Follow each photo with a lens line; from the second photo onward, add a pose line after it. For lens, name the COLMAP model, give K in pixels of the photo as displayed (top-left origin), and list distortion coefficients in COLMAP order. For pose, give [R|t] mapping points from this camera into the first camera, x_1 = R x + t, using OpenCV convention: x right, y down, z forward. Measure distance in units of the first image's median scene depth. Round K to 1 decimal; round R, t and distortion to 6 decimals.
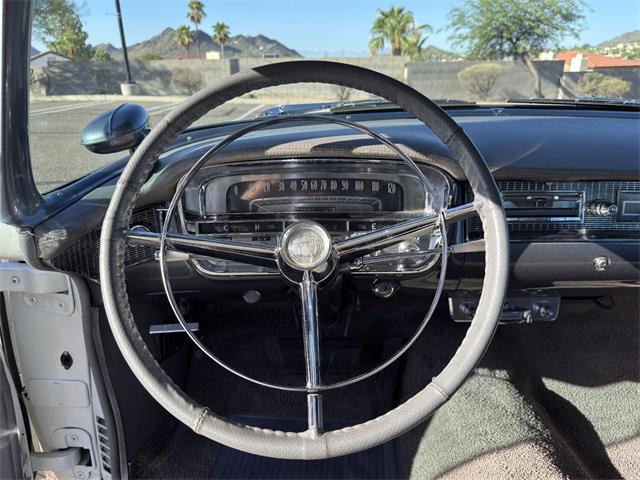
lens RADIAL K [[481.9, 0, 320.0], [0, 481.9, 240.0], [0, 0, 1]] dist [-0.000557, -0.011281]
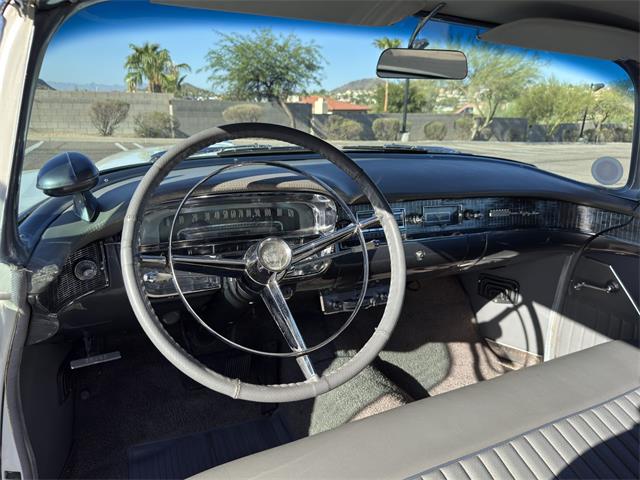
lens RADIAL K [[482.0, 0, 320.0], [0, 482.0, 240.0], [0, 0, 1]] dist [0.036706, -0.125260]
pose [[0.890348, -0.085629, 0.447156, -0.017524], [0.117152, 0.992171, -0.043268, 0.001515], [-0.439950, 0.090909, 0.893409, -0.009752]]
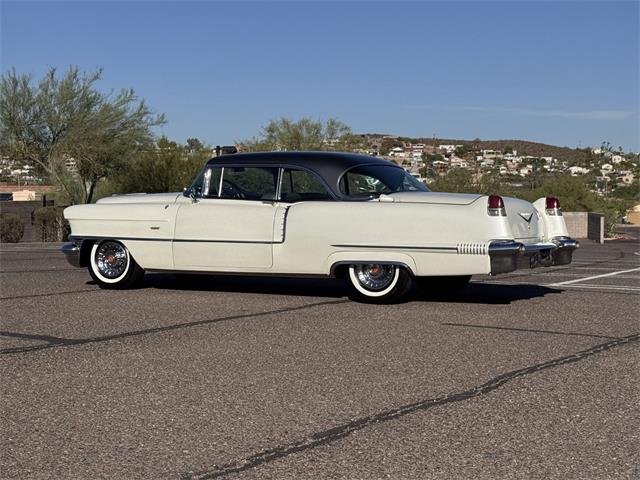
lens RADIAL K [[1173.0, 0, 320.0], [0, 1173.0, 240.0], [0, 0, 1]] dist [0.153993, 0.010400]
pose [[0.491348, -0.017587, 0.870786, -0.595737], [0.293152, 0.944801, -0.146332, 0.143892], [-0.820145, 0.327173, 0.469382, -0.340455]]
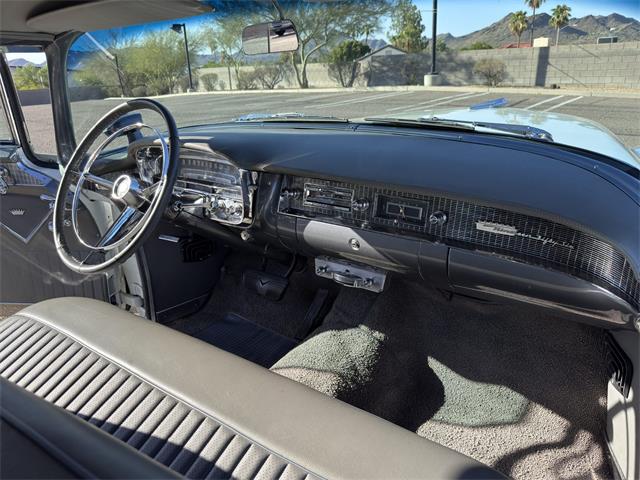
lens RADIAL K [[467.5, 0, 320.0], [0, 467.5, 240.0], [0, 0, 1]] dist [0.091097, -0.116677]
pose [[0.806059, 0.184169, -0.562450, 0.062454], [-0.168993, 0.982406, 0.079493, -0.002552], [0.567195, 0.030974, 0.823001, -0.006791]]
